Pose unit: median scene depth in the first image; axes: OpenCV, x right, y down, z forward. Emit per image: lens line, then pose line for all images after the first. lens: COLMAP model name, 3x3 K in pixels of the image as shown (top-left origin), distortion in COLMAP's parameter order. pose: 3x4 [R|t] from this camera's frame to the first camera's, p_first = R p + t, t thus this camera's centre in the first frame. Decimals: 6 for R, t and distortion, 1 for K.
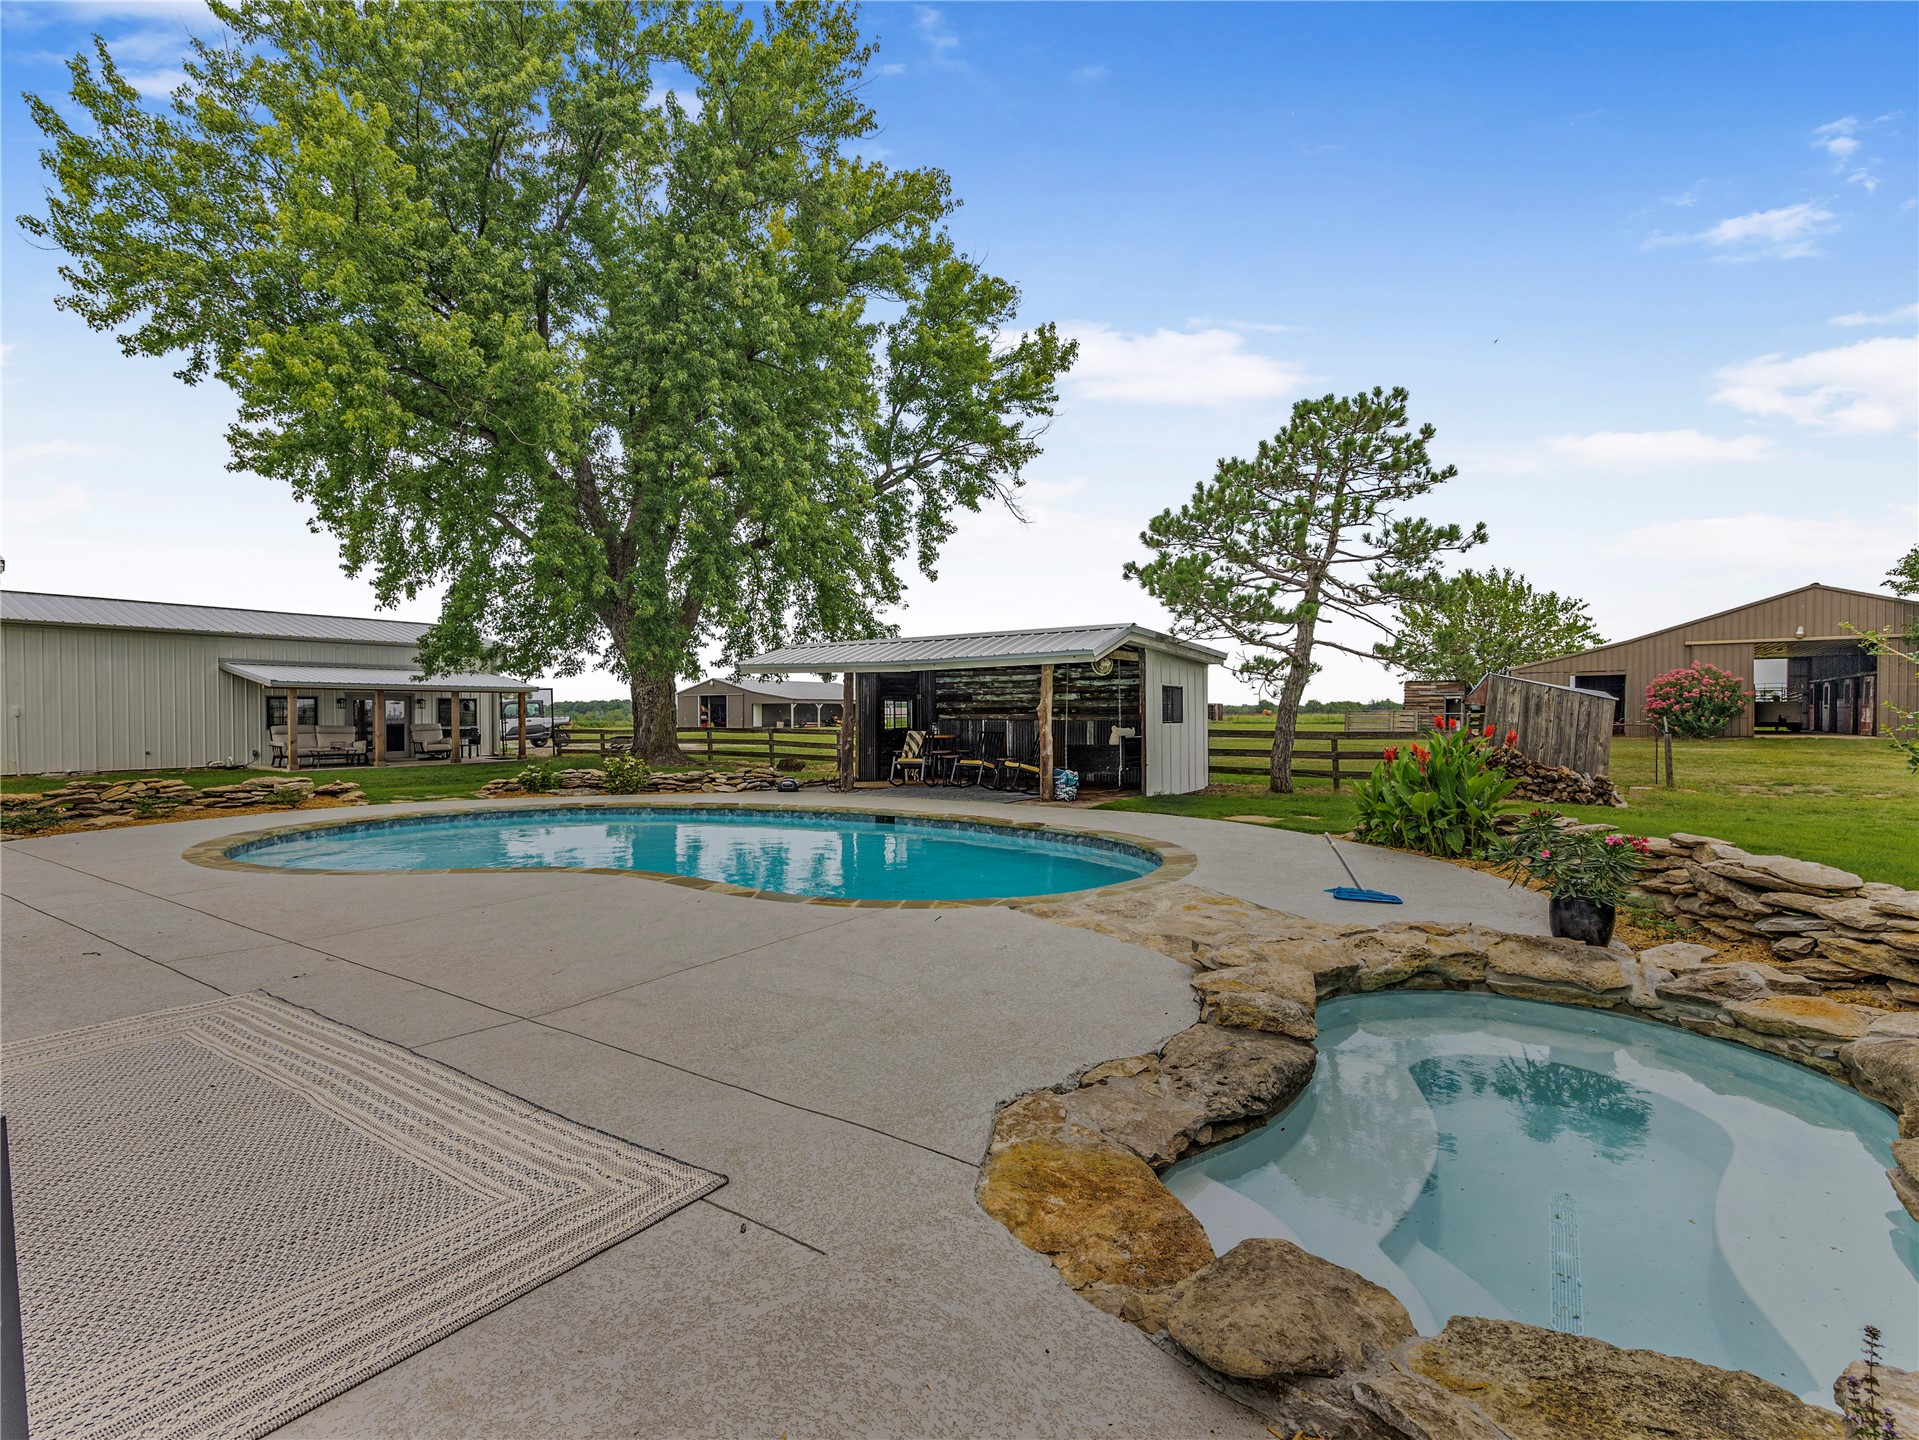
lens RADIAL K [[875.7, 0, 959.5], [0, 875.7, 720.0], [0, 0, 1]] dist [-0.002637, -0.000017]
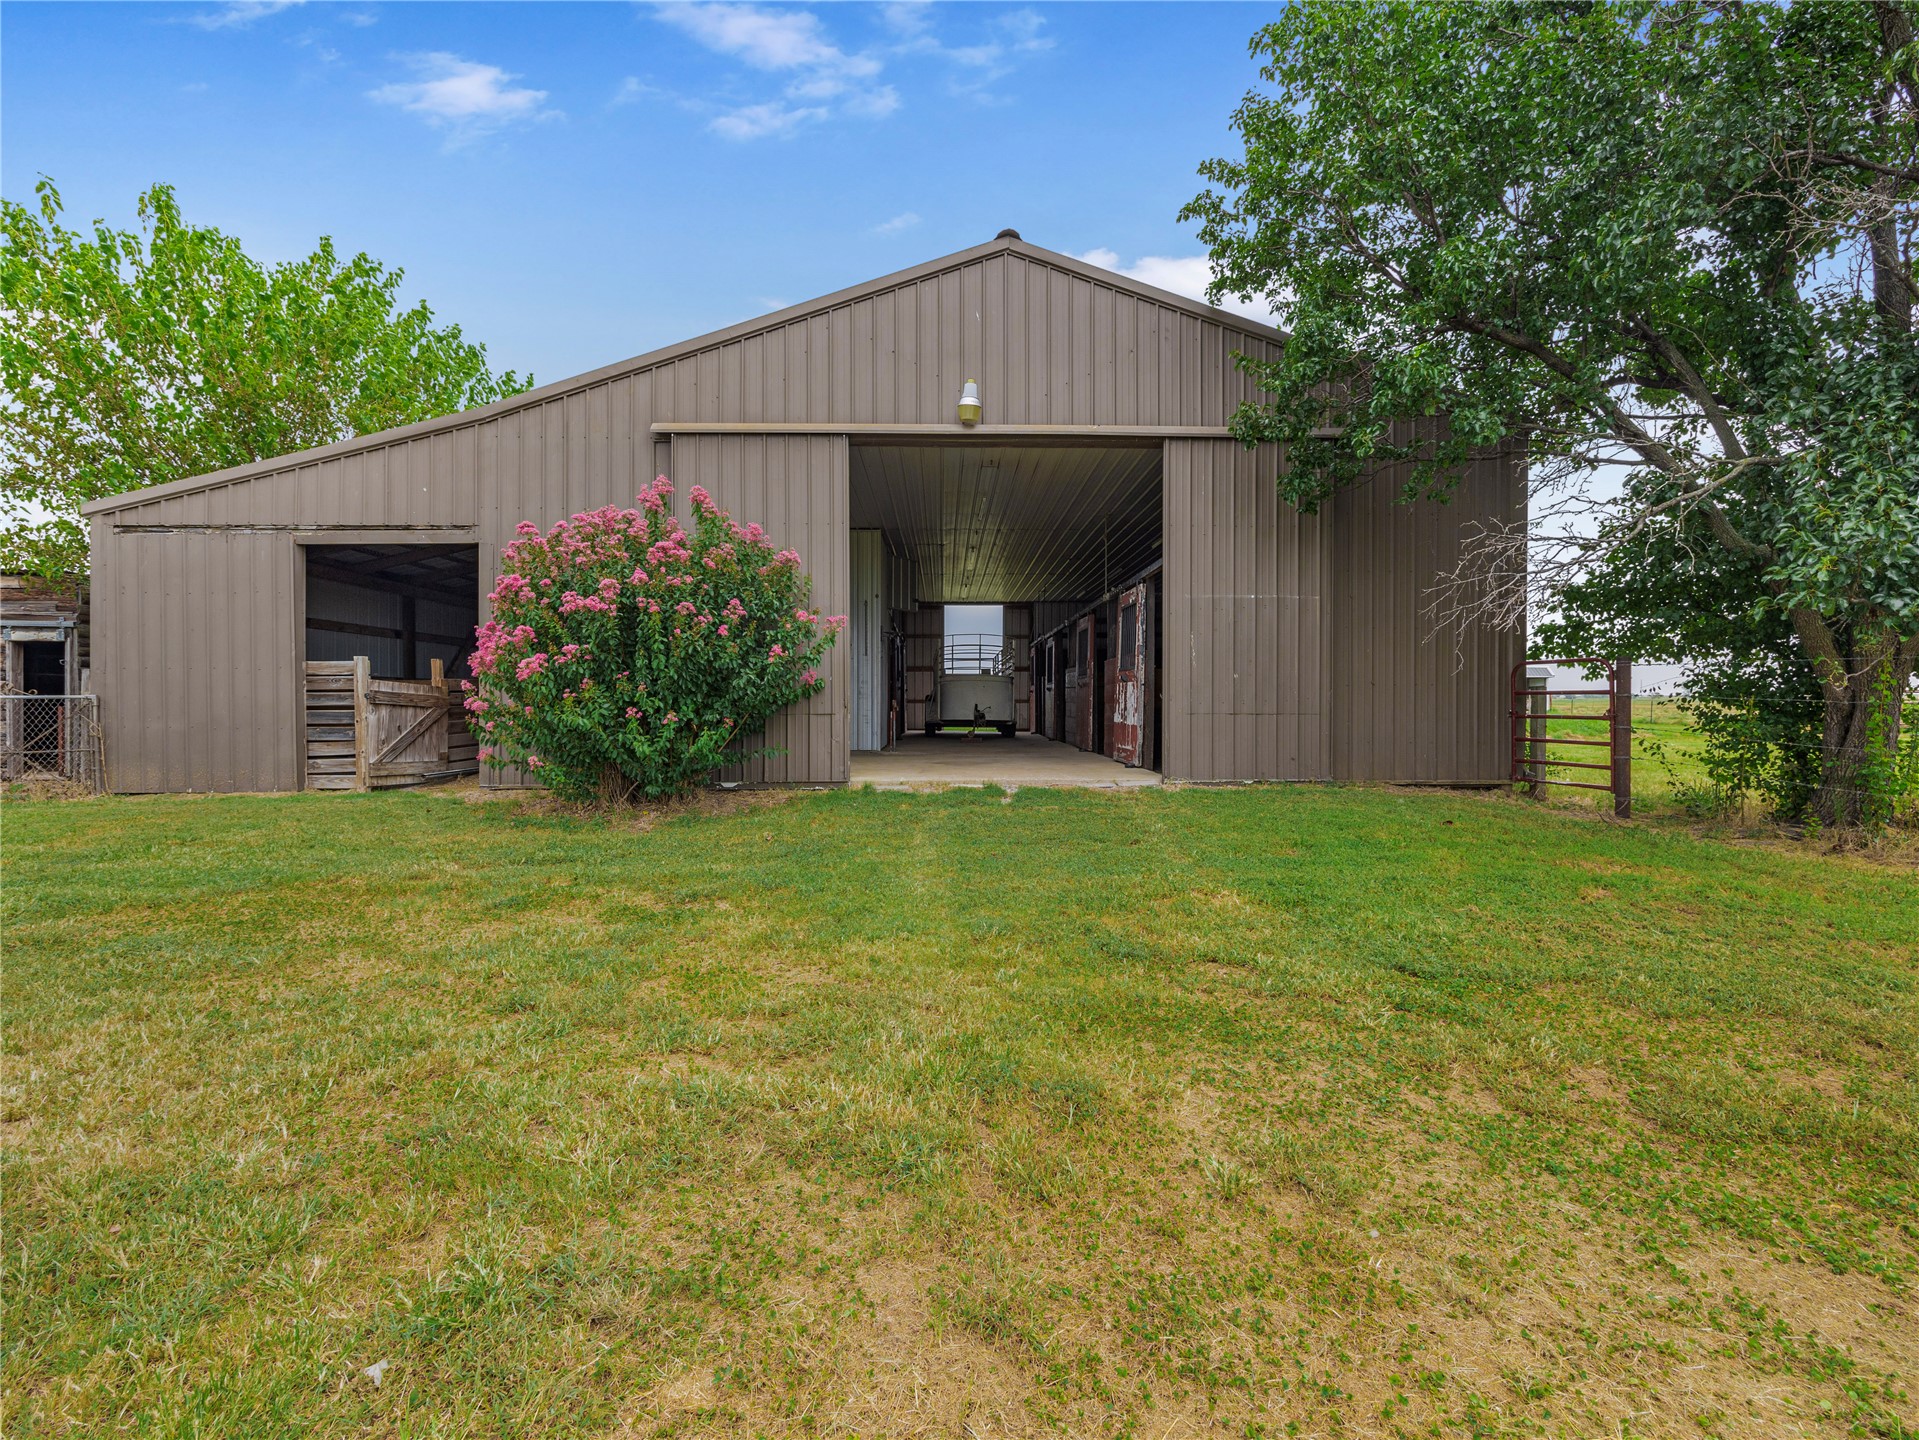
lens RADIAL K [[875.7, 0, 959.5], [0, 875.7, 720.0], [0, 0, 1]] dist [-0.002637, -0.000017]
pose [[0.786694, -0.009197, 0.617274, 0.705522], [0.000834, 0.999904, 0.013835, -0.003871], [-0.617342, -0.010369, 0.786626, 0.701087]]
